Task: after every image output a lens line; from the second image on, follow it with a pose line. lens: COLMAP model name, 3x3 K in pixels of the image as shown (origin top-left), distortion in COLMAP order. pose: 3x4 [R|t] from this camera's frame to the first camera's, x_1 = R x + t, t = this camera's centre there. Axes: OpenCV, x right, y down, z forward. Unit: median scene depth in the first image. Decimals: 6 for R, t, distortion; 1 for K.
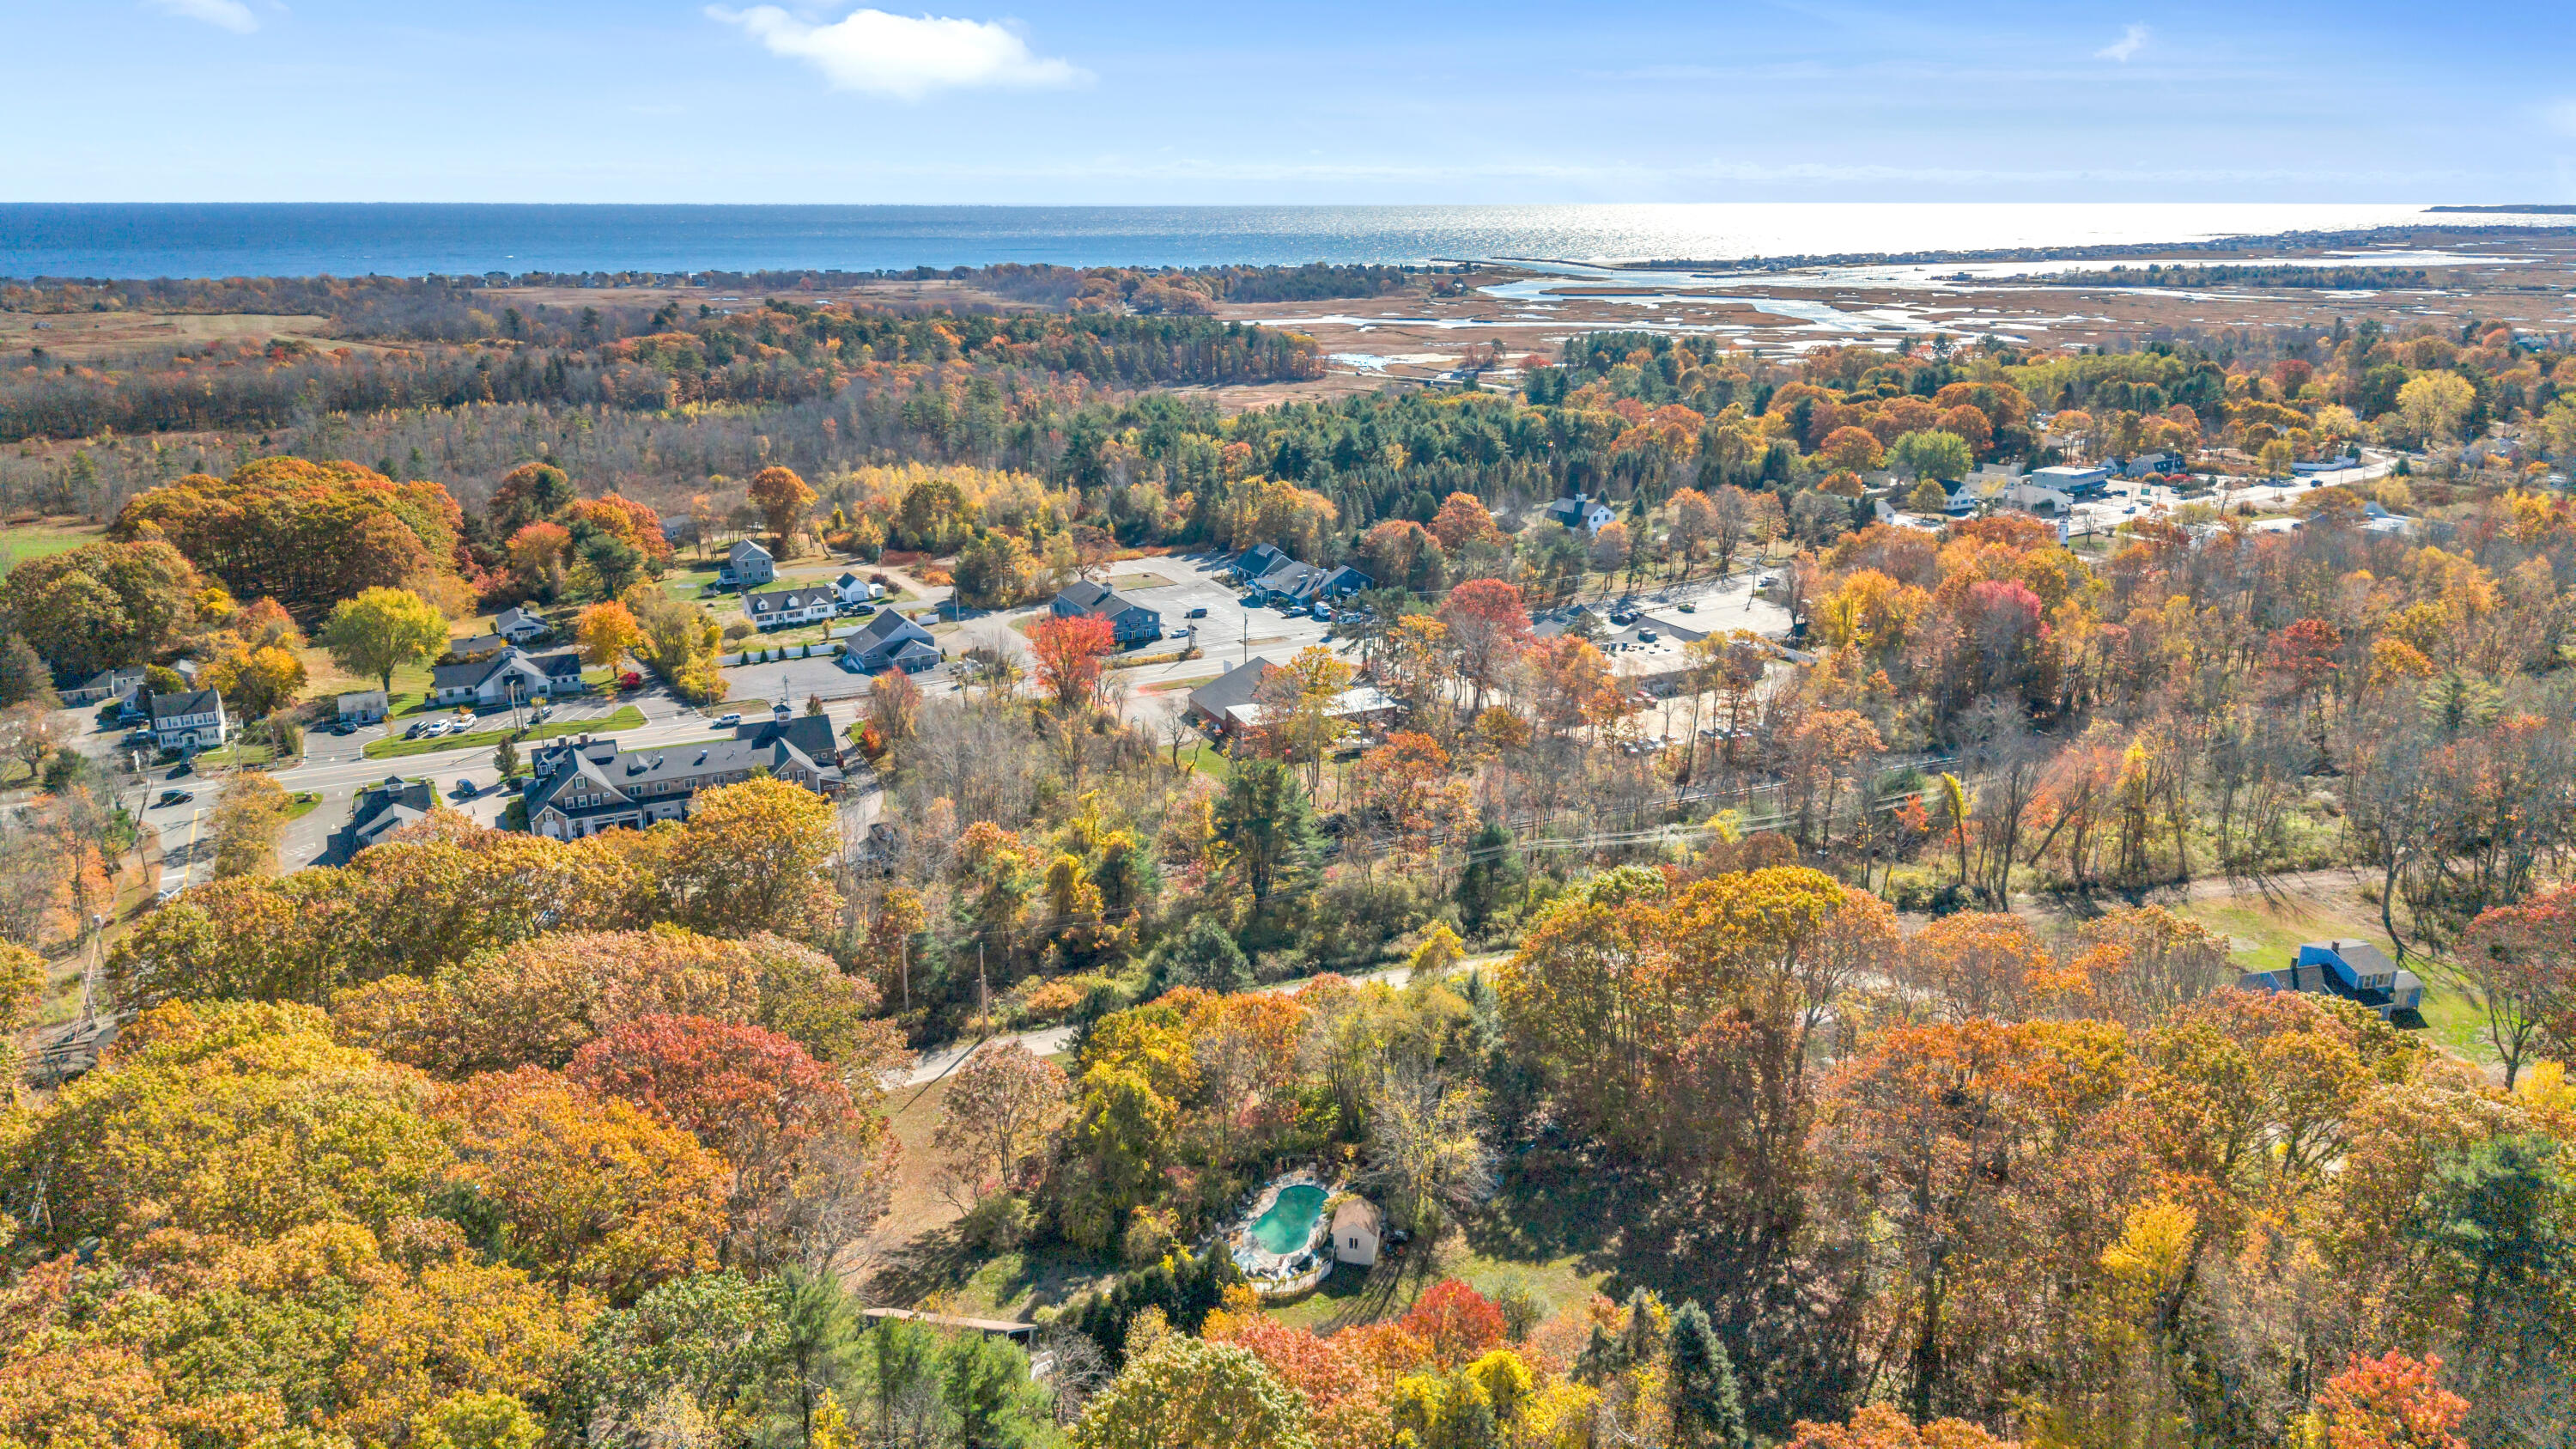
lens RADIAL K [[1705.5, 0, 1288.0], [0, 1705.5, 724.5], [0, 0, 1]] dist [0.046514, -0.071680]
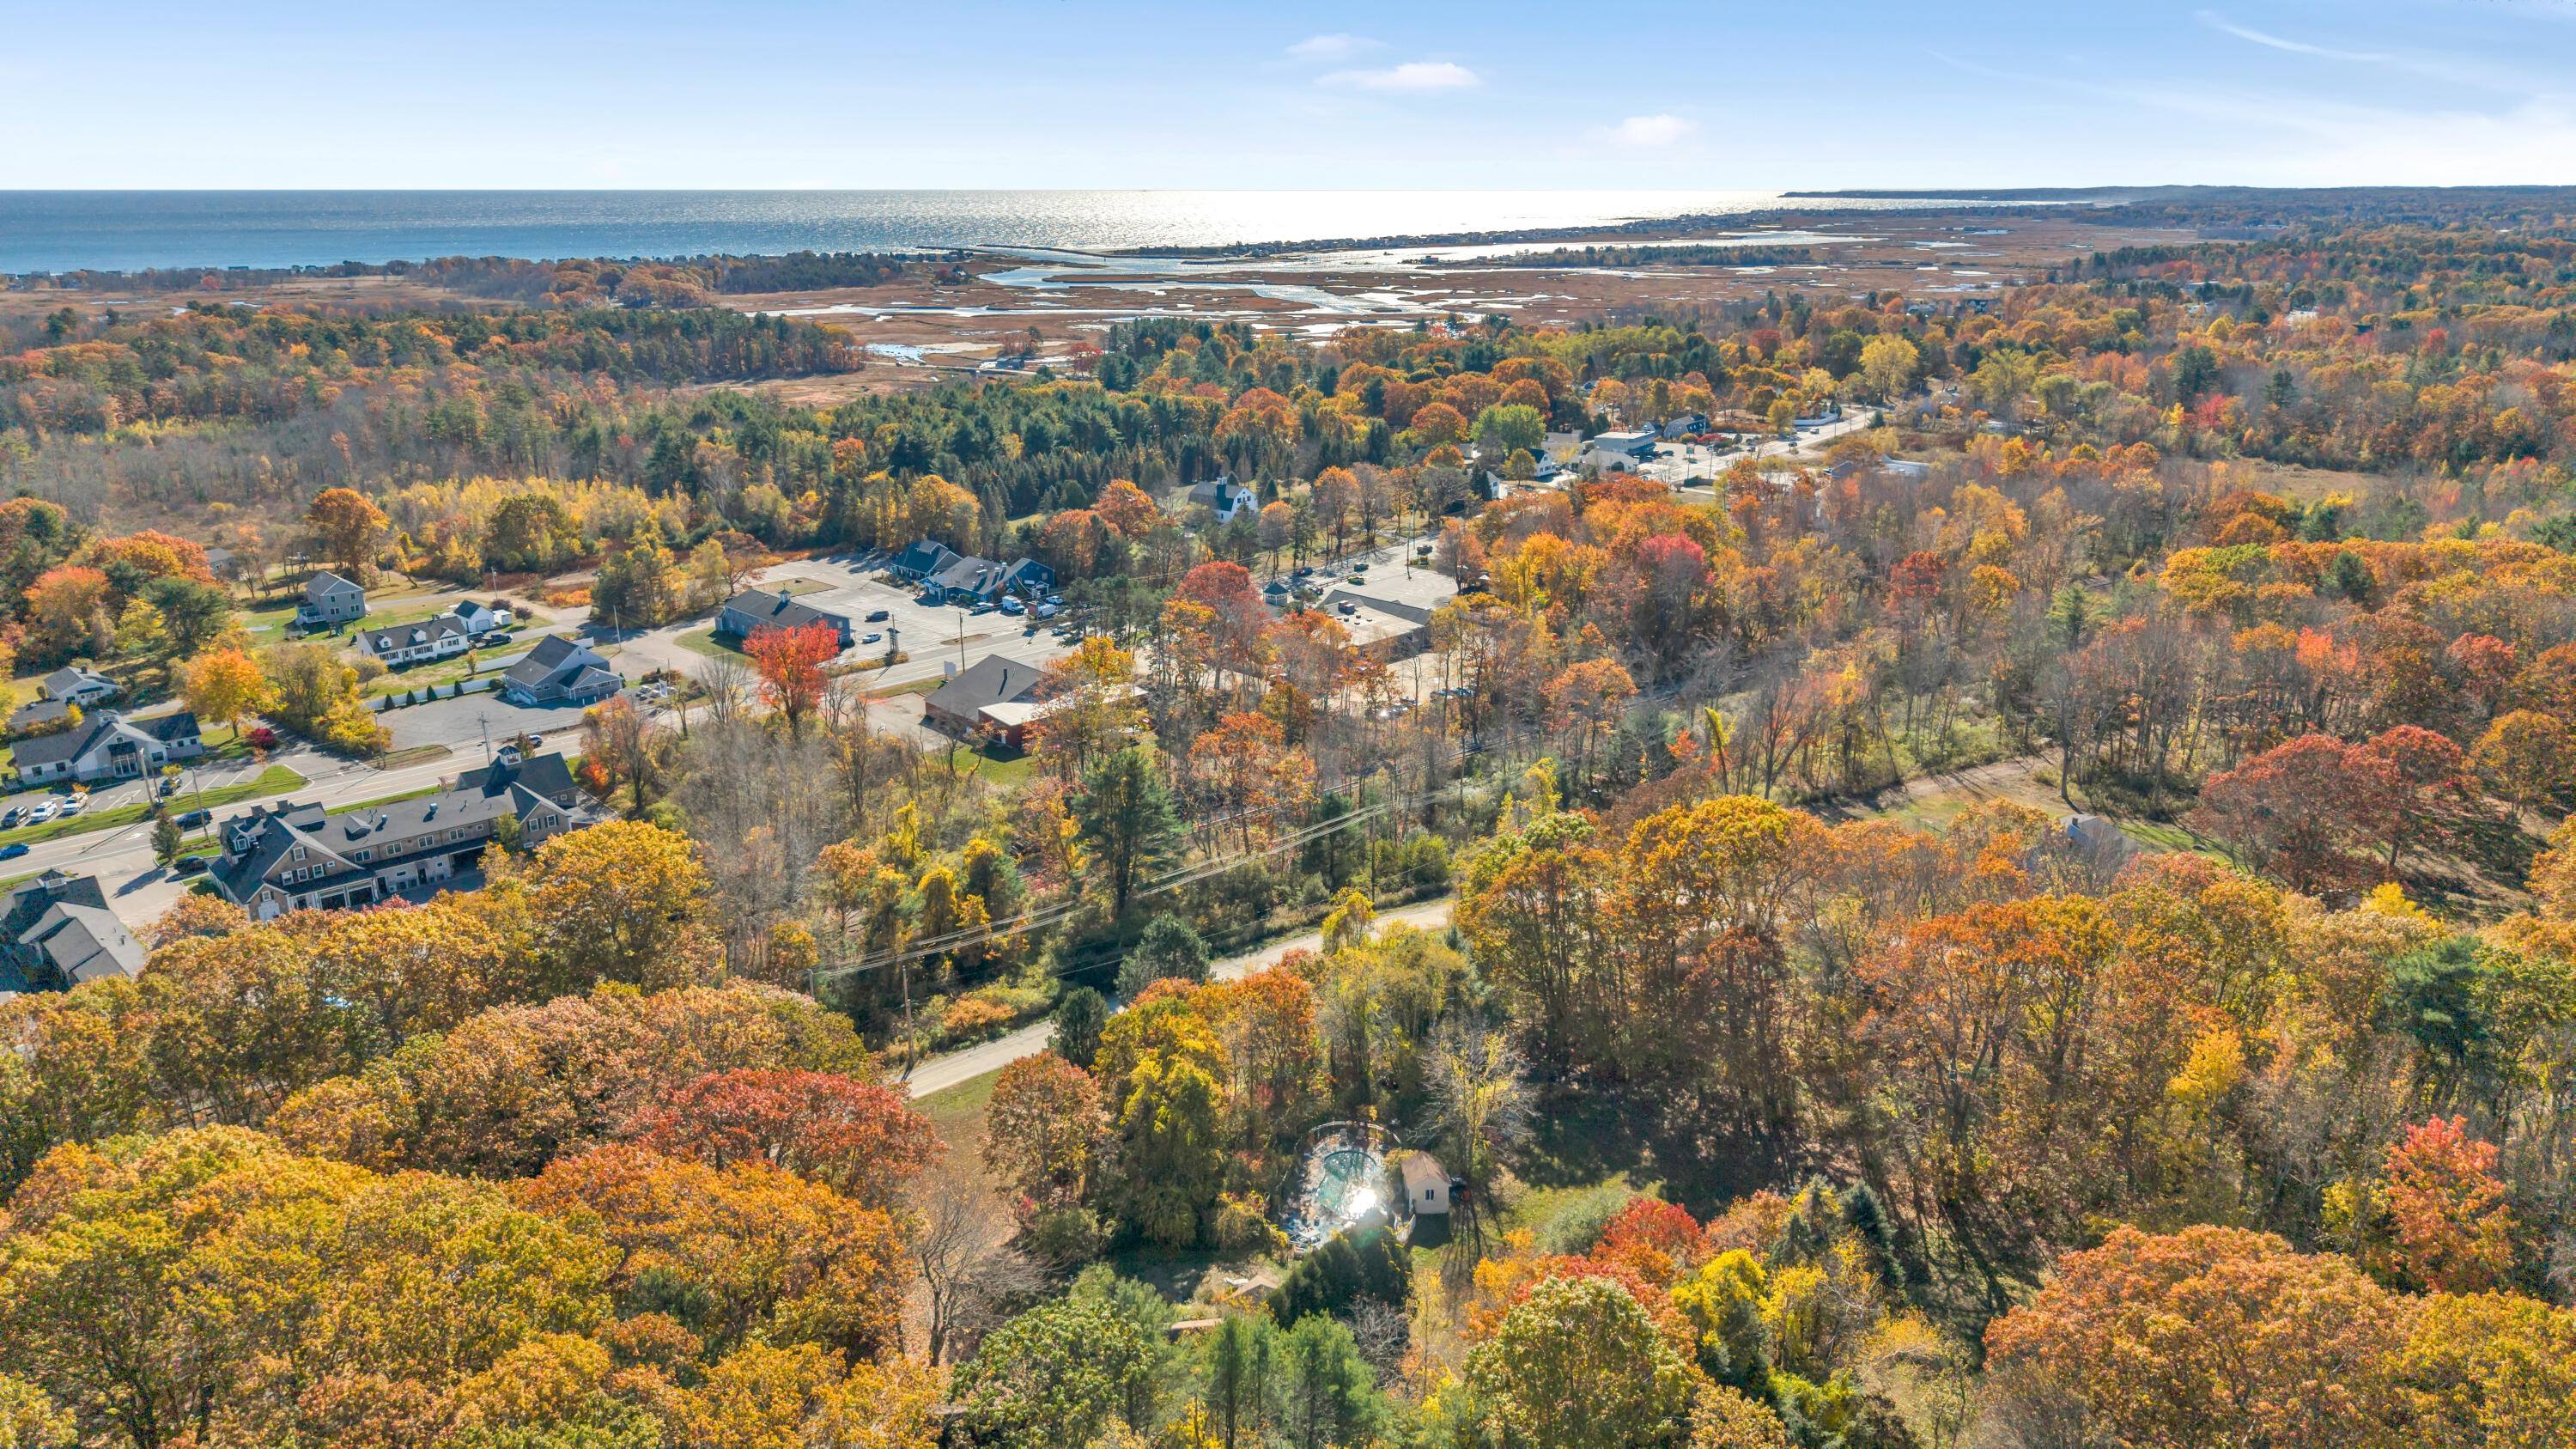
lens RADIAL K [[1705.5, 0, 1288.0], [0, 1705.5, 724.5], [0, 0, 1]] dist [0.046514, -0.071680]
pose [[0.956249, -0.088396, 0.278881, -0.074113], [0.086440, 0.996070, 0.019328, -0.002298], [-0.279494, 0.005624, 0.960131, 0.005478]]
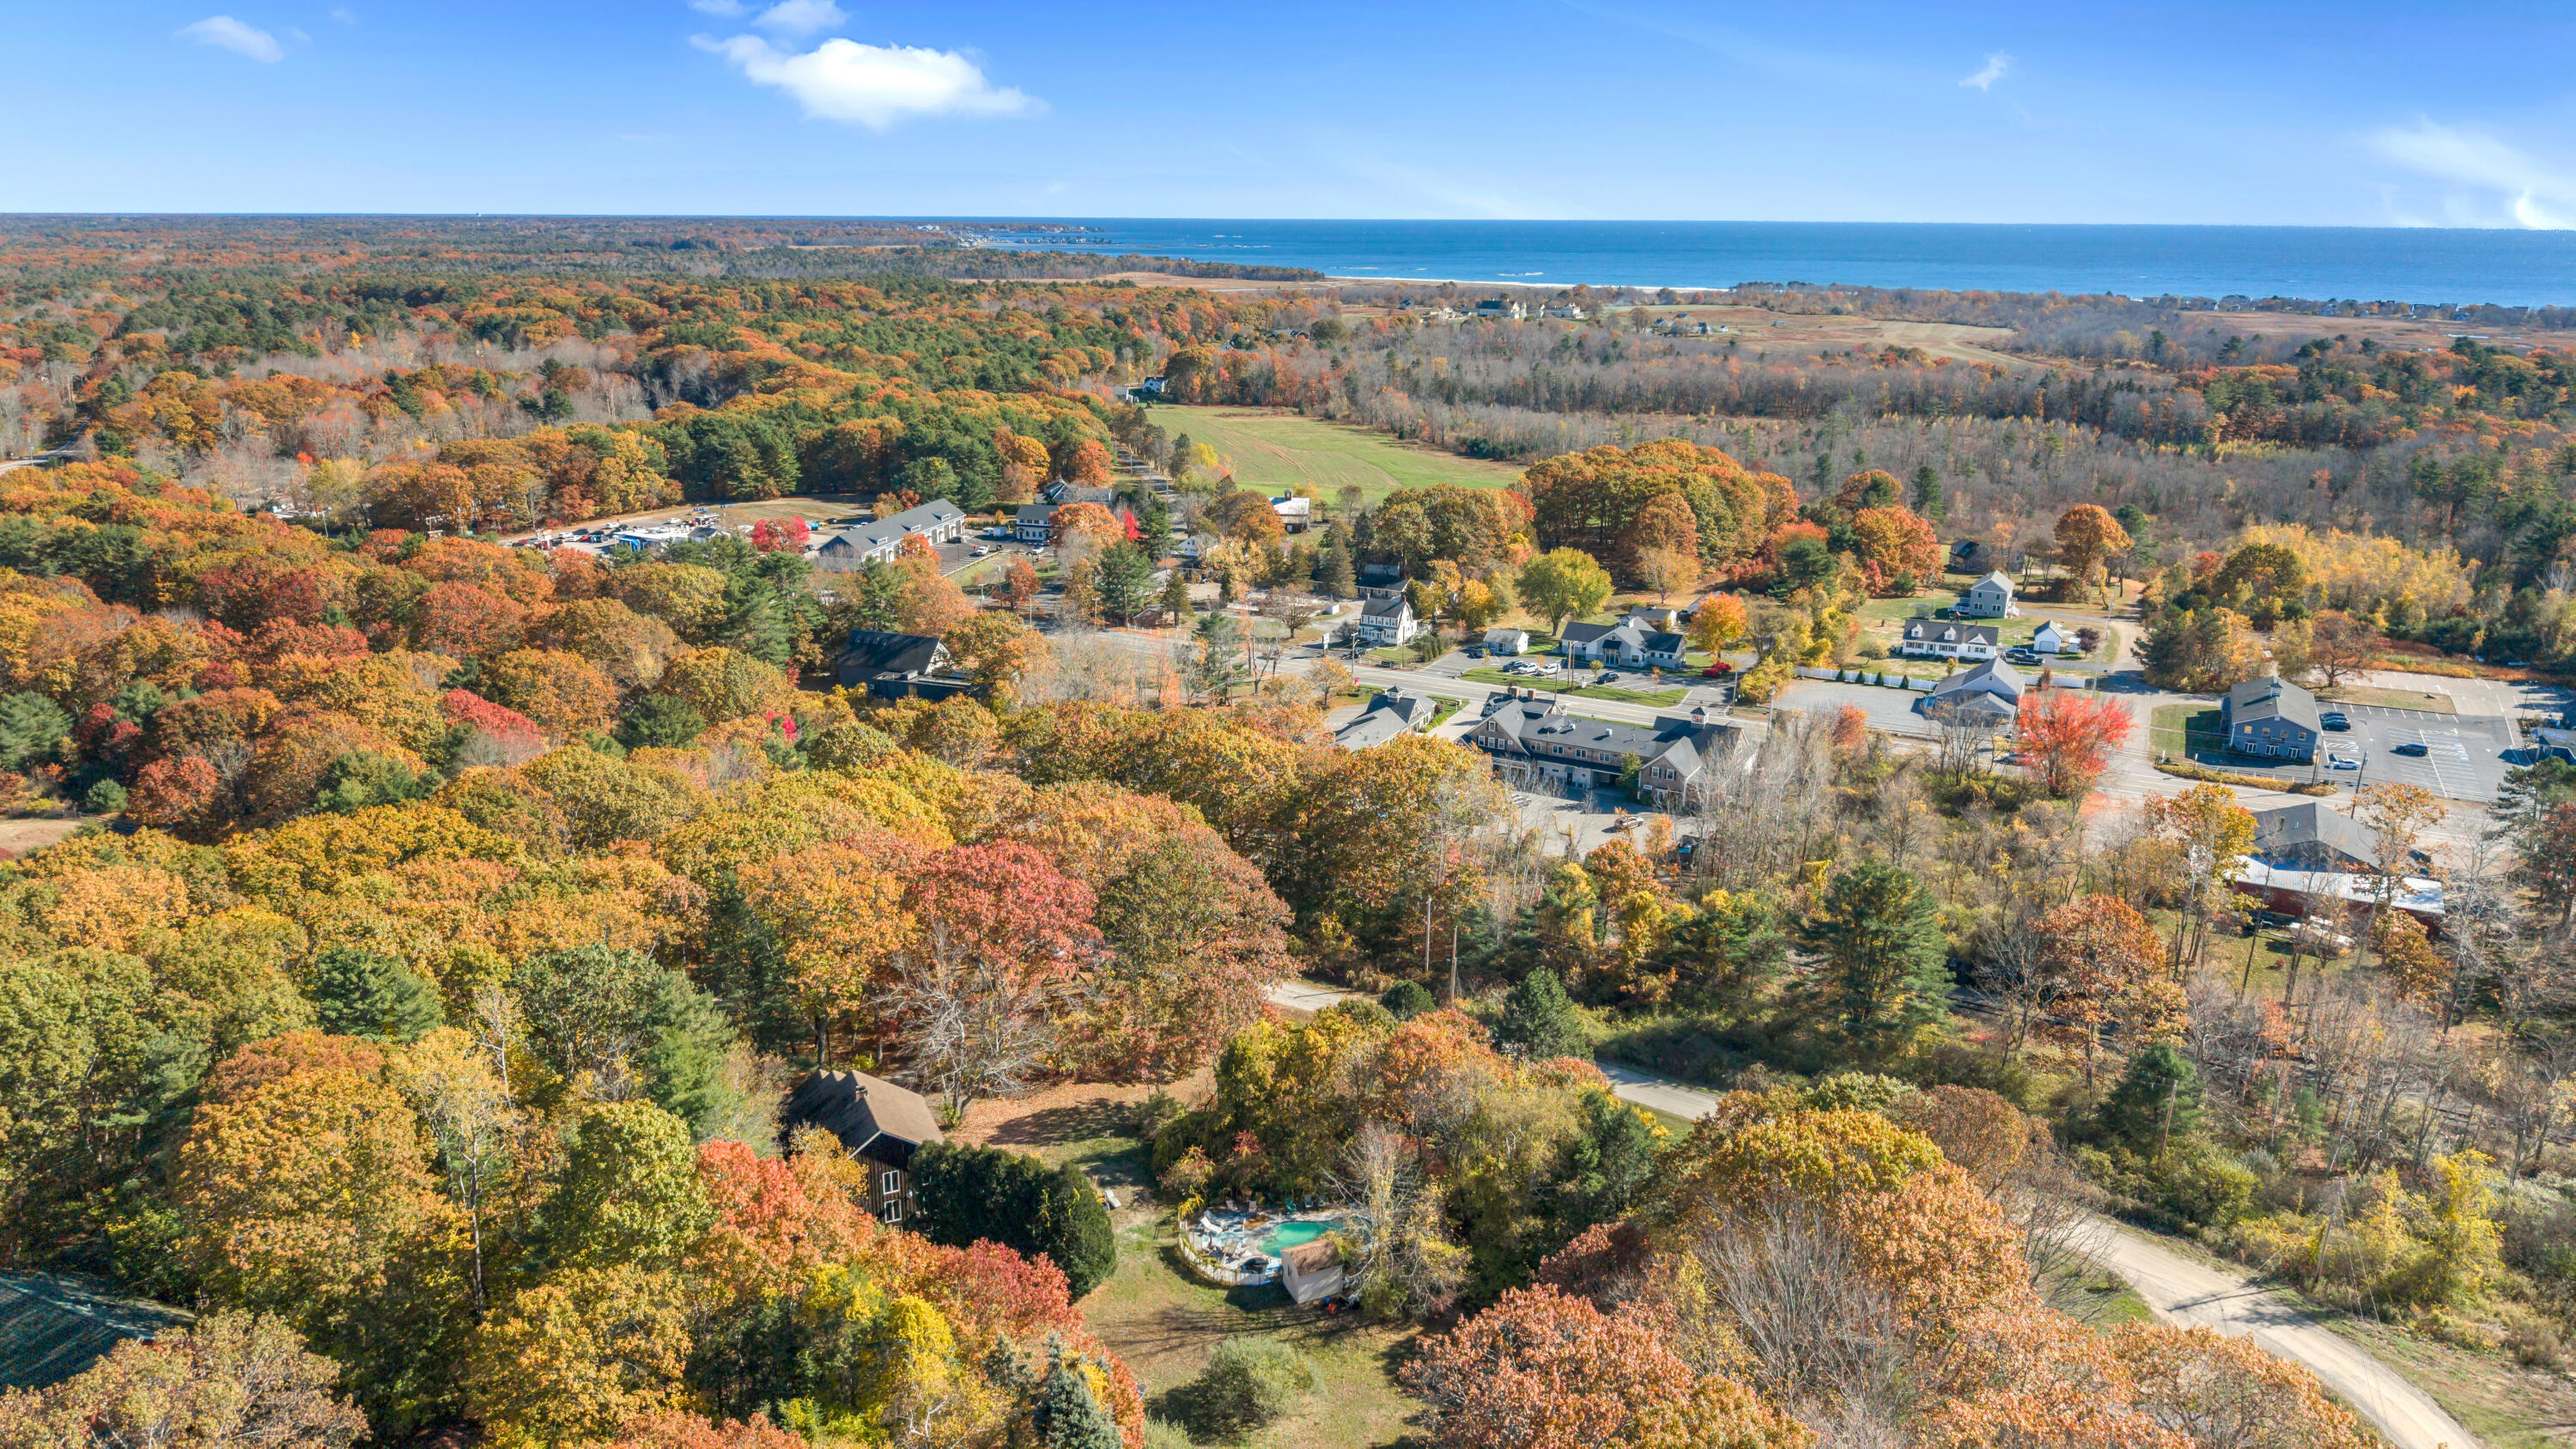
lens RADIAL K [[1705.5, 0, 1288.0], [0, 1705.5, 724.5], [0, 0, 1]] dist [0.046514, -0.071680]
pose [[0.581425, 0.234097, -0.779194, 0.175035], [-0.243105, 0.963946, 0.108201, -0.025555], [0.776431, 0.126515, 0.617373, 0.084546]]
